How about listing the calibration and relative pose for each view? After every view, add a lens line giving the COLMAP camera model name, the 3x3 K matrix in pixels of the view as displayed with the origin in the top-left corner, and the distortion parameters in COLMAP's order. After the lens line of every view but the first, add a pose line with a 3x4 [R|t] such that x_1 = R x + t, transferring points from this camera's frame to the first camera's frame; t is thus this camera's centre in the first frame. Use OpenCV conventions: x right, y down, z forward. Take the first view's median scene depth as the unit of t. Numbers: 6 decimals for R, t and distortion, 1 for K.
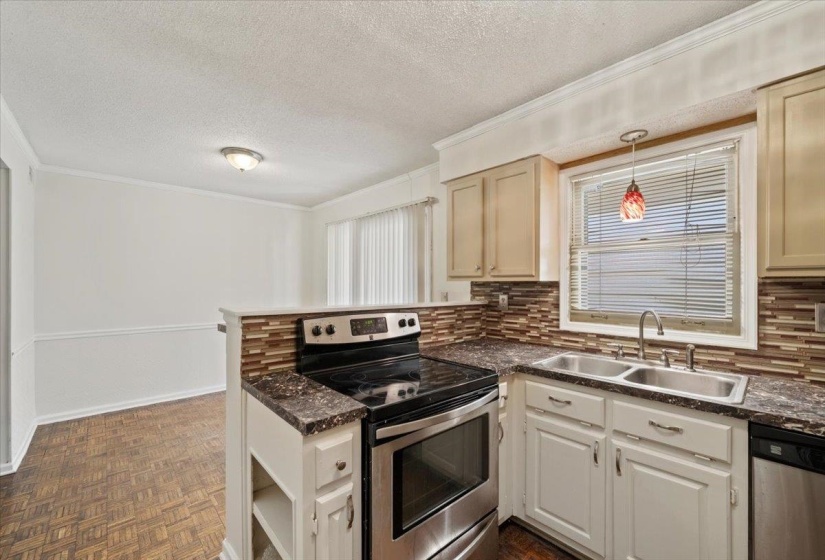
lens RADIAL K [[335.9, 0, 407.6], [0, 335.9, 284.5], [0, 0, 1]] dist [-0.001827, -0.000213]
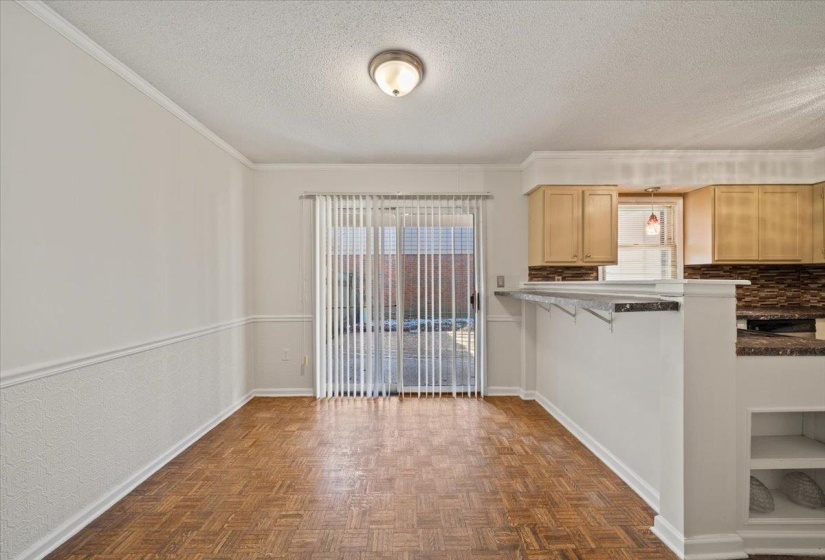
lens RADIAL K [[292.8, 0, 409.0], [0, 292.8, 278.7], [0, 0, 1]] dist [-0.004834, 0.000319]
pose [[0.662823, -0.001652, 0.748774, -1.494025], [0.006671, 0.999971, -0.003699, 0.059766], [-0.748746, 0.007447, 0.662815, 0.953476]]
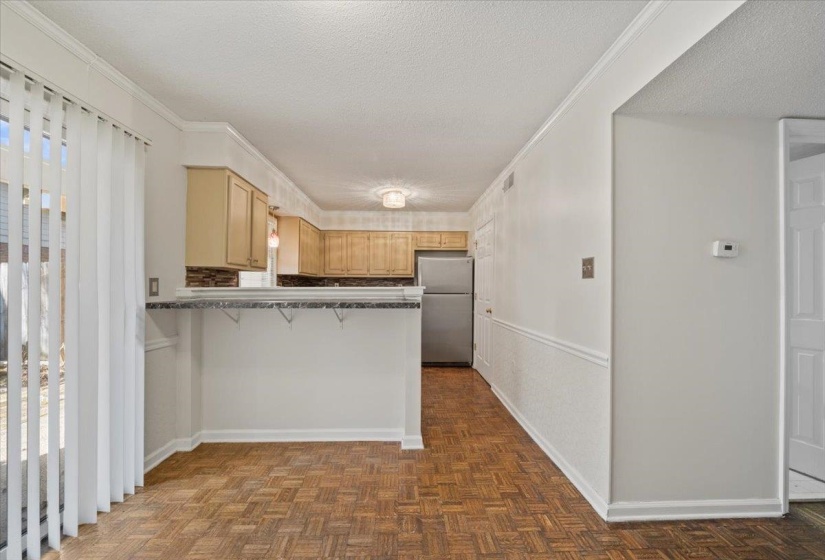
lens RADIAL K [[301.3, 0, 409.0], [0, 301.3, 287.4], [0, 0, 1]] dist [-0.004996, 0.000924]
pose [[-0.757798, -0.009387, 0.652422, -1.298216], [-0.007701, 0.999956, 0.005444, 0.061475], [-0.652444, -0.000899, -0.757836, 1.937275]]
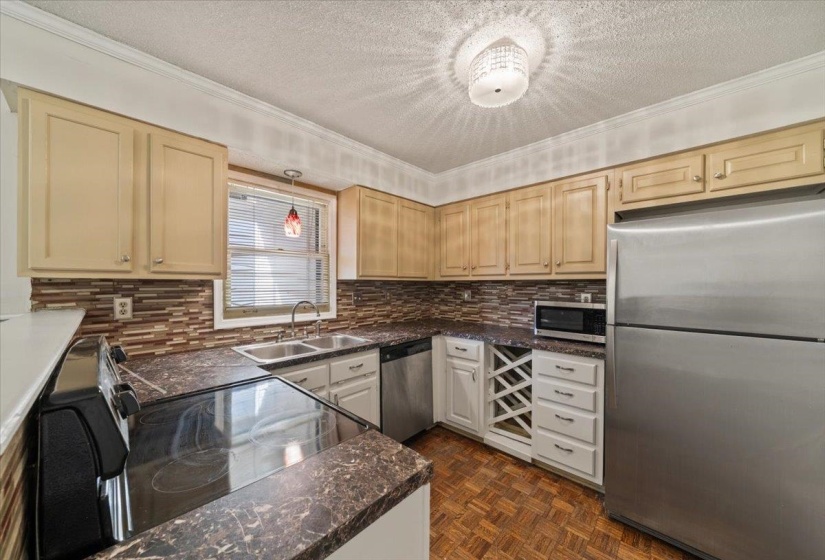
lens RADIAL K [[292.8, 0, 409.7], [0, 292.8, 287.3], [0, 0, 1]] dist [-0.004834, 0.000319]
pose [[-0.075749, -0.014766, 0.997018, -0.553218], [-0.000358, 0.999891, 0.014781, -0.001607], [-0.997127, 0.000763, -0.075746, 0.627937]]
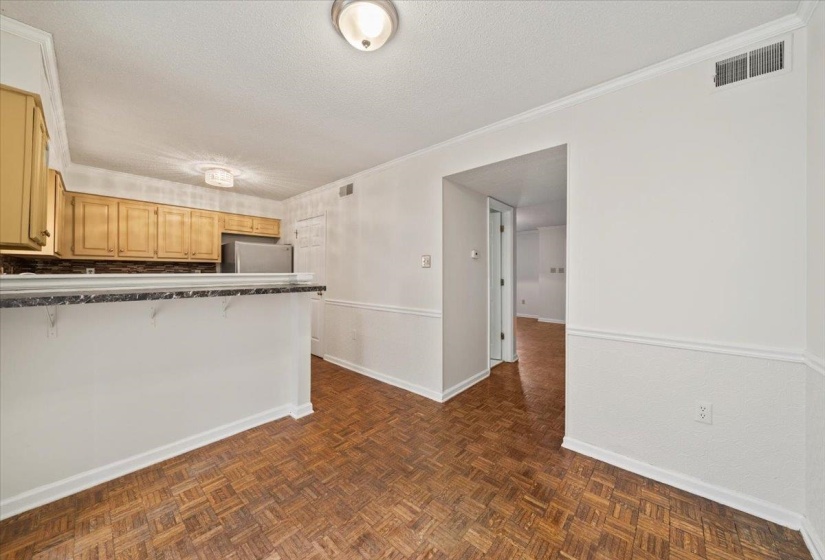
lens RADIAL K [[292.8, 0, 410.5], [0, 292.8, 270.7], [0, 0, 1]] dist [-0.004834, 0.000319]
pose [[-0.994608, -0.006385, -0.103506, -0.838402], [-0.005551, 0.999950, -0.008349, 0.063560], [0.103554, -0.007729, -0.994594, 2.416091]]
